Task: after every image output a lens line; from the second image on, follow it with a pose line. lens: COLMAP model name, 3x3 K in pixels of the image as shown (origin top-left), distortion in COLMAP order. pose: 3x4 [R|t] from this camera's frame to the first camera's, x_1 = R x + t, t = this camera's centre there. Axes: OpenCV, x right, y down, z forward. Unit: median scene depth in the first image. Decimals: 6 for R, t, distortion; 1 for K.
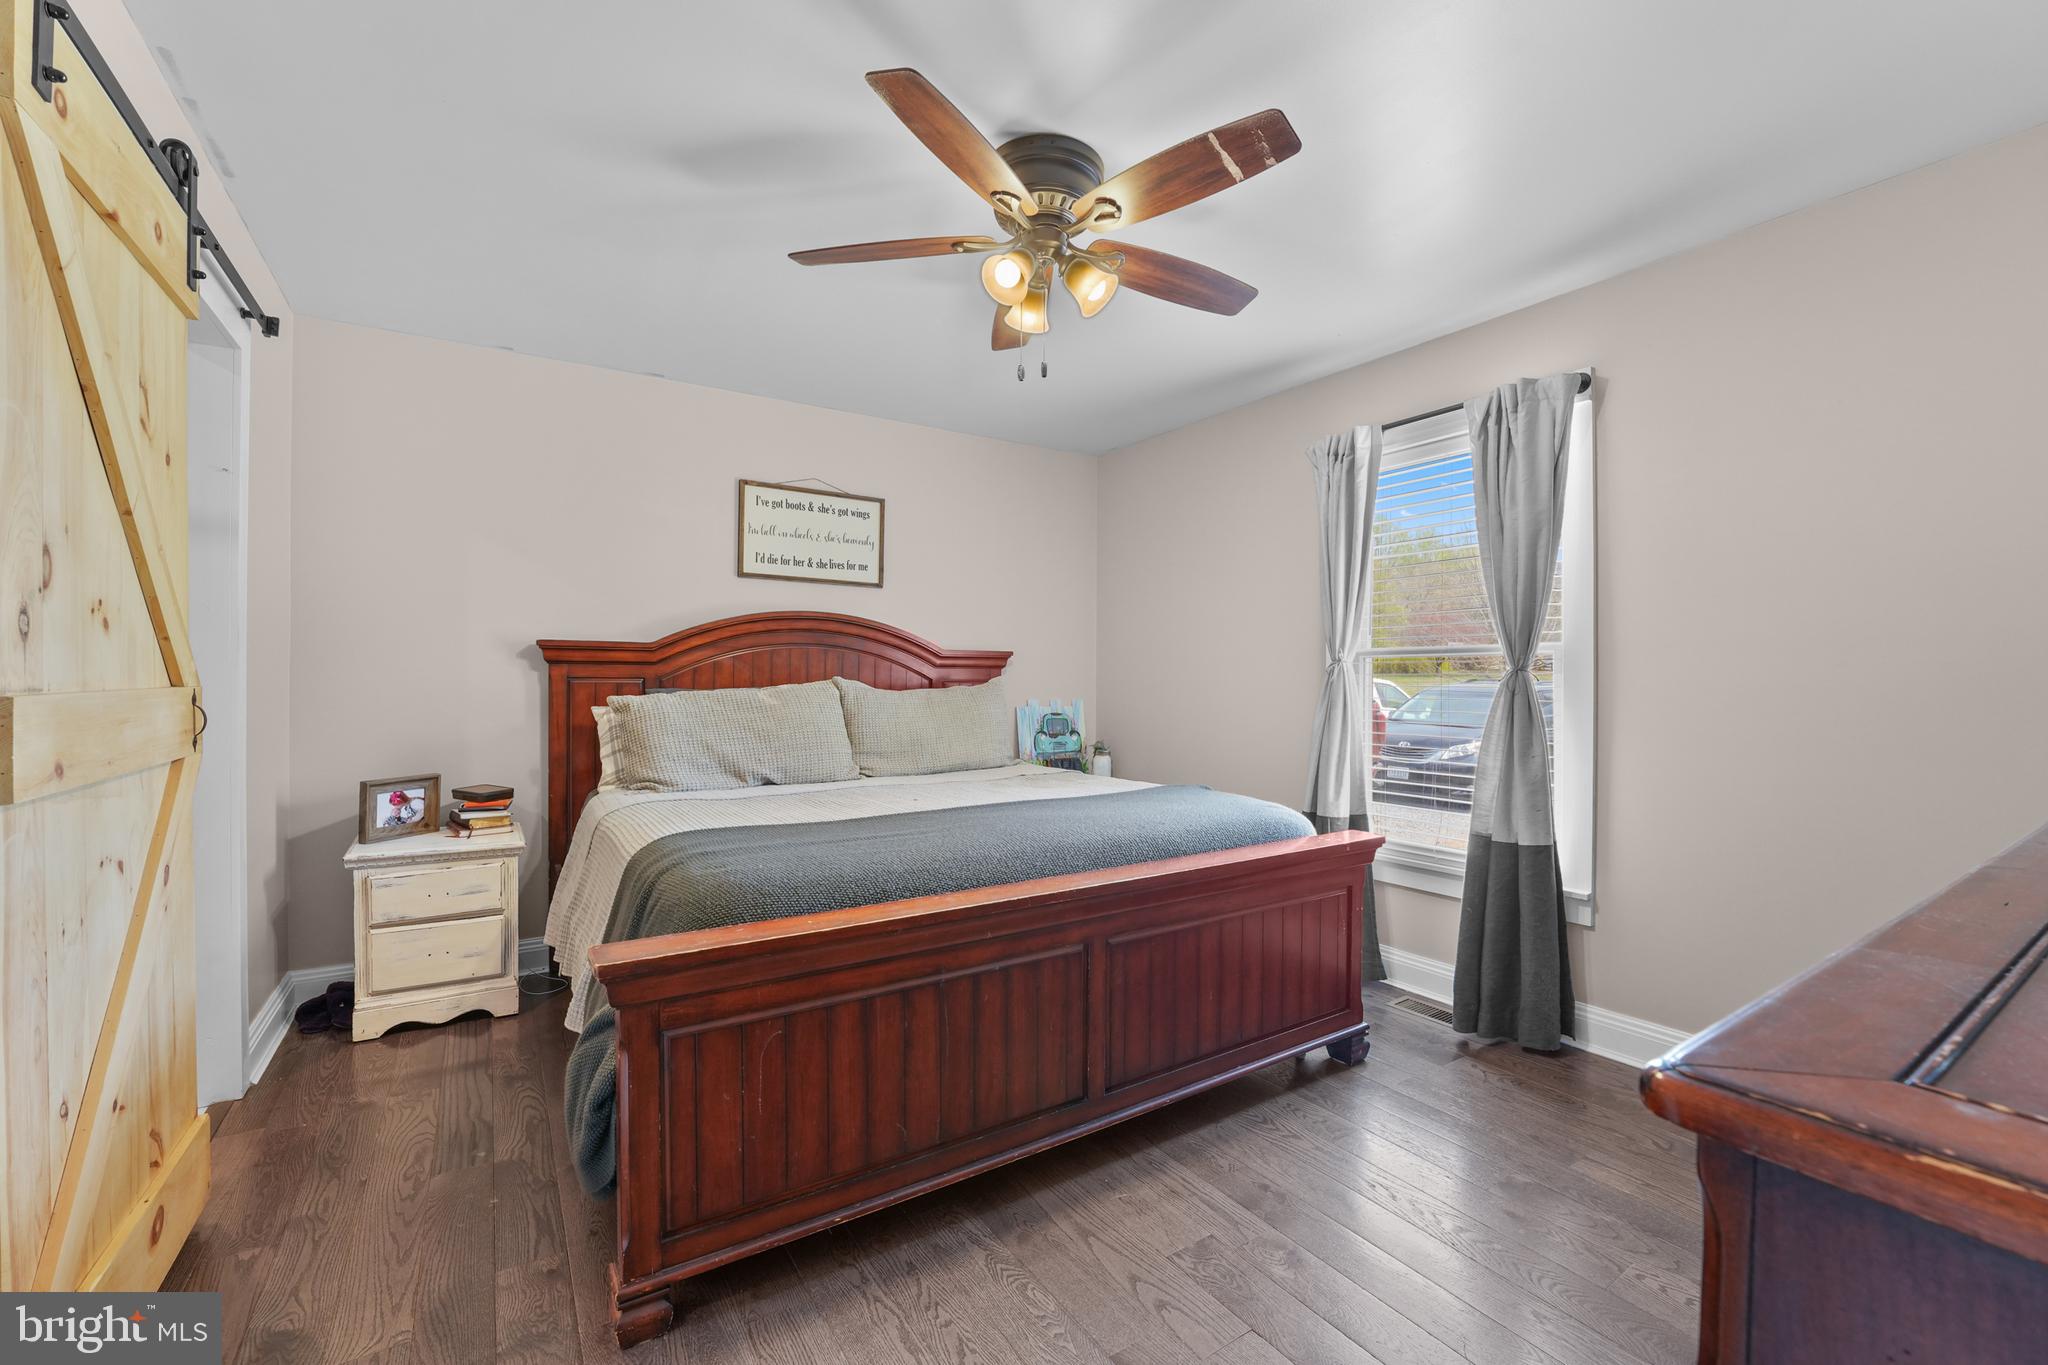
lens RADIAL K [[819.9, 0, 1016.6], [0, 819.9, 669.6], [0, 0, 1]] dist [-0.031874, -0.000071]
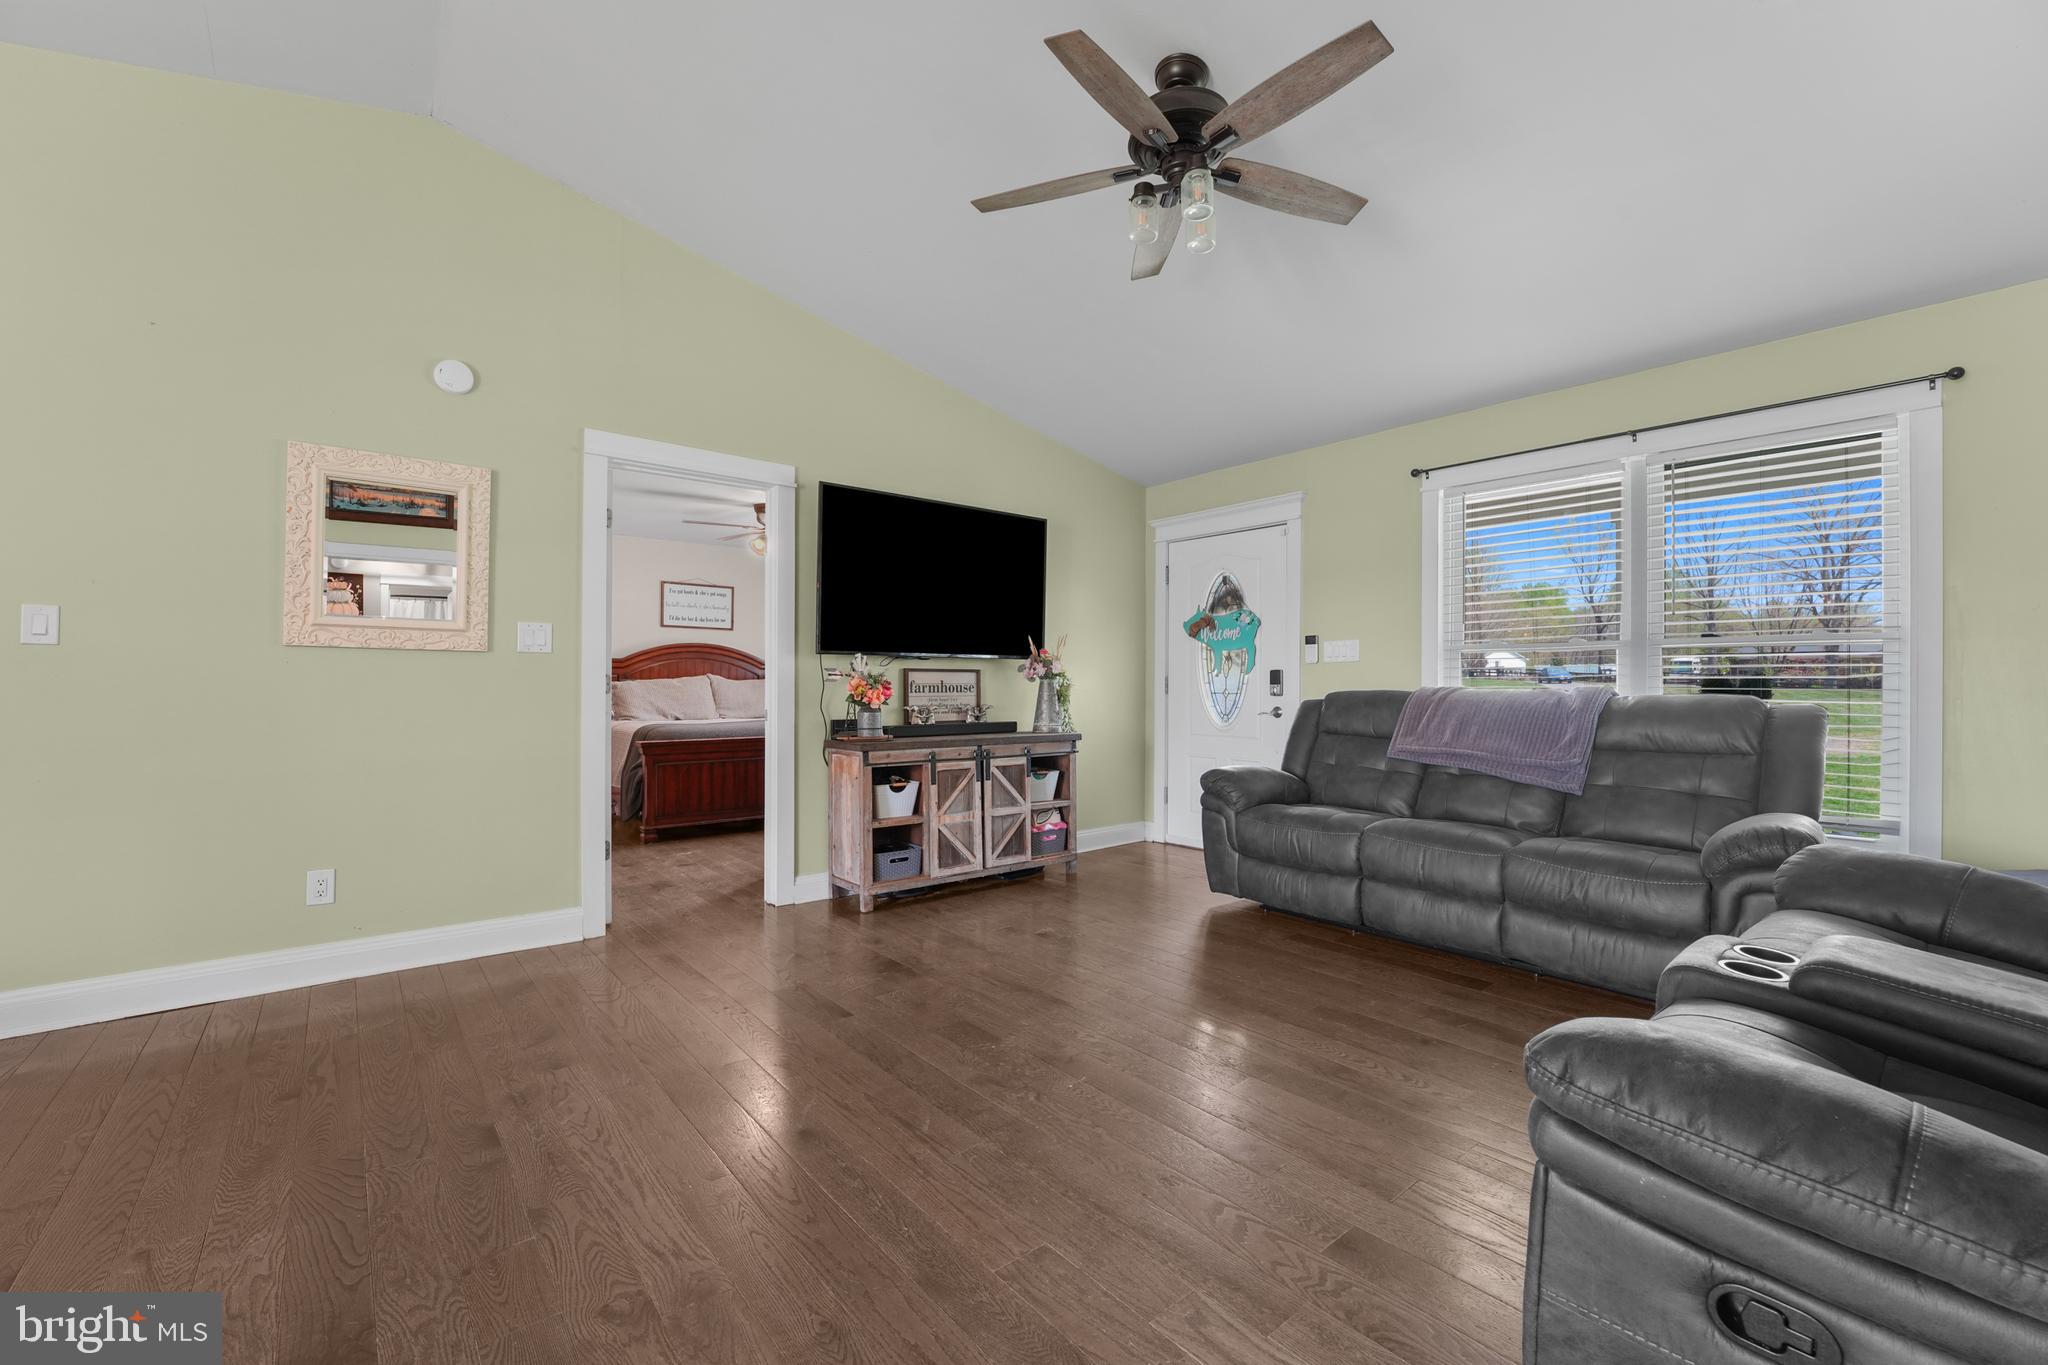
lens RADIAL K [[819.9, 0, 1016.6], [0, 819.9, 669.6], [0, 0, 1]] dist [-0.031874, -0.000071]
pose [[0.992352, -0.002774, 0.123412, 0.315734], [0.002949, 0.999995, -0.001235, 0.002613], [-0.123408, 0.001590, 0.992355, -1.219861]]
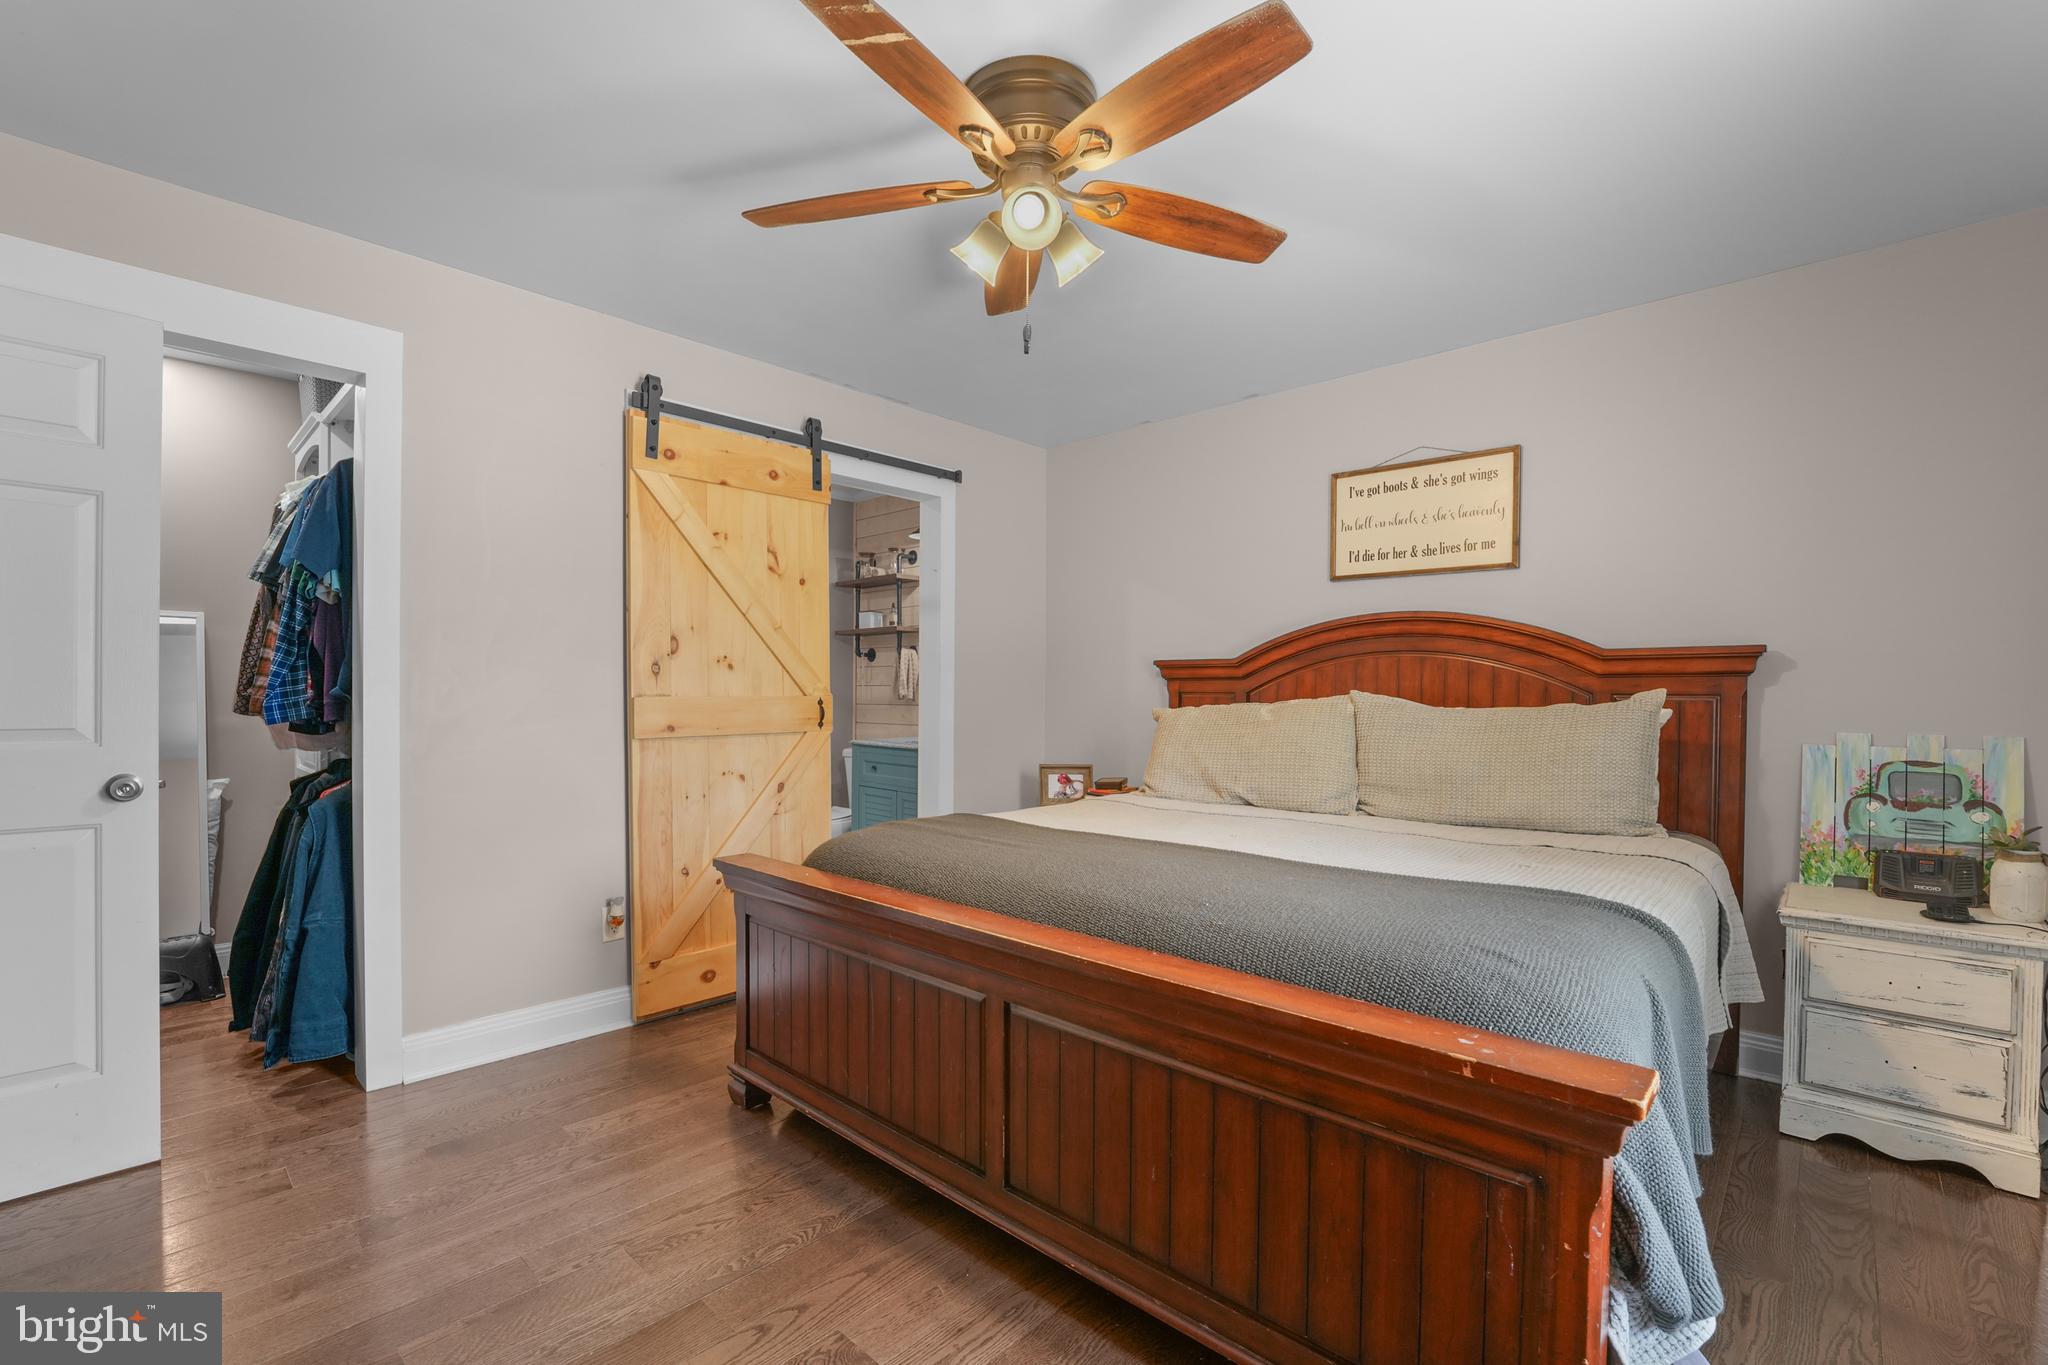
lens RADIAL K [[878.5, 0, 1024.0], [0, 878.5, 682.5], [0, 0, 1]] dist [-0.019396, 0.000334]
pose [[0.255618, -0.013818, -0.966679, 0.516936], [0.007890, 0.999894, -0.012207, 0.008538], [0.966746, -0.004507, 0.255700, 0.416361]]
